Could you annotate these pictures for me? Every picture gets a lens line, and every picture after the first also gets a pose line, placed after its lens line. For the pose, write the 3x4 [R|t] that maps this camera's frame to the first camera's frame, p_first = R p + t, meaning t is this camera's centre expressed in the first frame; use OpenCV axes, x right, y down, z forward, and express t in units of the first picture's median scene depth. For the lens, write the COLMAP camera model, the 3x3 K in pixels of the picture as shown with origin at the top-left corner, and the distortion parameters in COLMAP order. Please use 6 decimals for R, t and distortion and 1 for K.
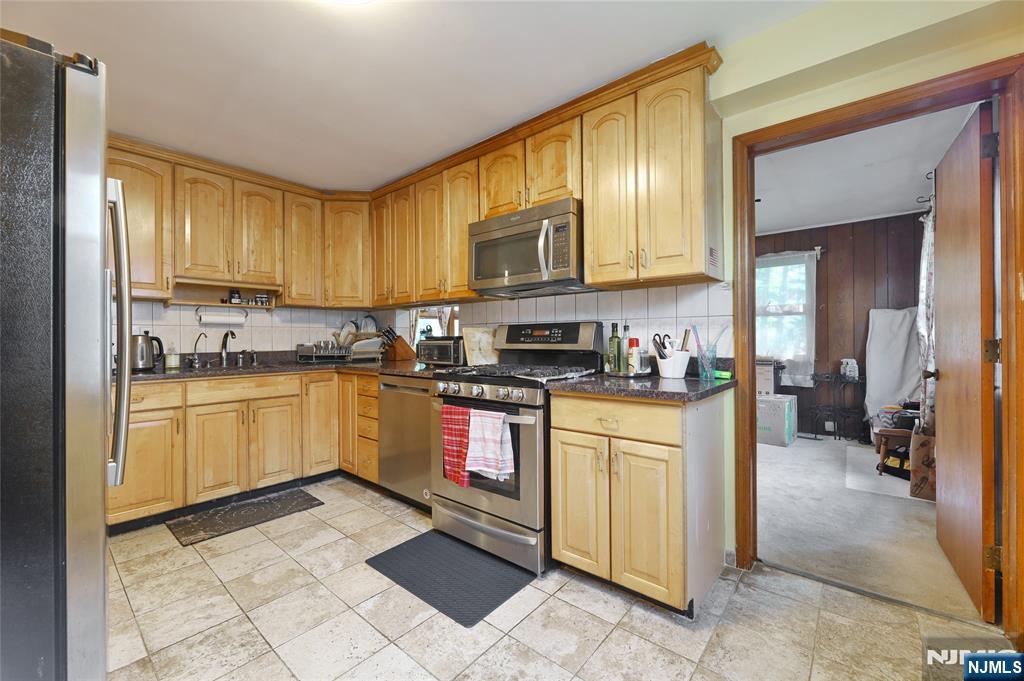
lens RADIAL K [[415.7, 0, 506.2], [0, 415.7, 339.1], [0, 0, 1]] dist [-0.002699, 0.000487]
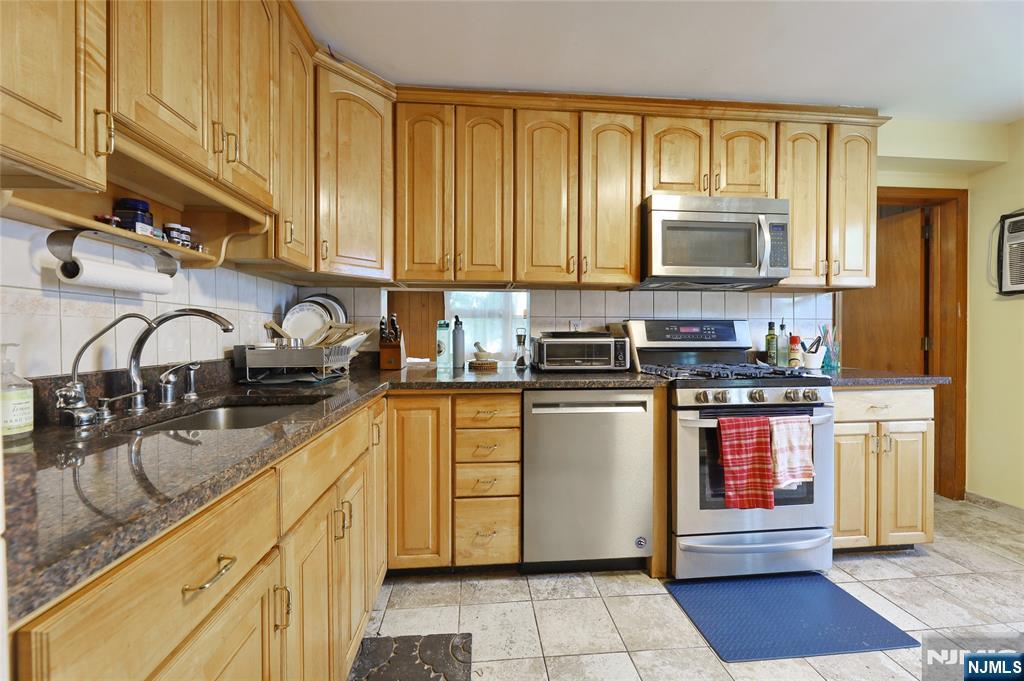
lens RADIAL K [[415.7, 0, 512.5], [0, 415.7, 338.8], [0, 0, 1]] dist [-0.002699, 0.000487]
pose [[0.690386, -0.000365, 0.723441, -0.910218], [-0.003628, 0.999986, 0.003967, 0.003656], [-0.723432, -0.005364, 0.690375, 0.666454]]
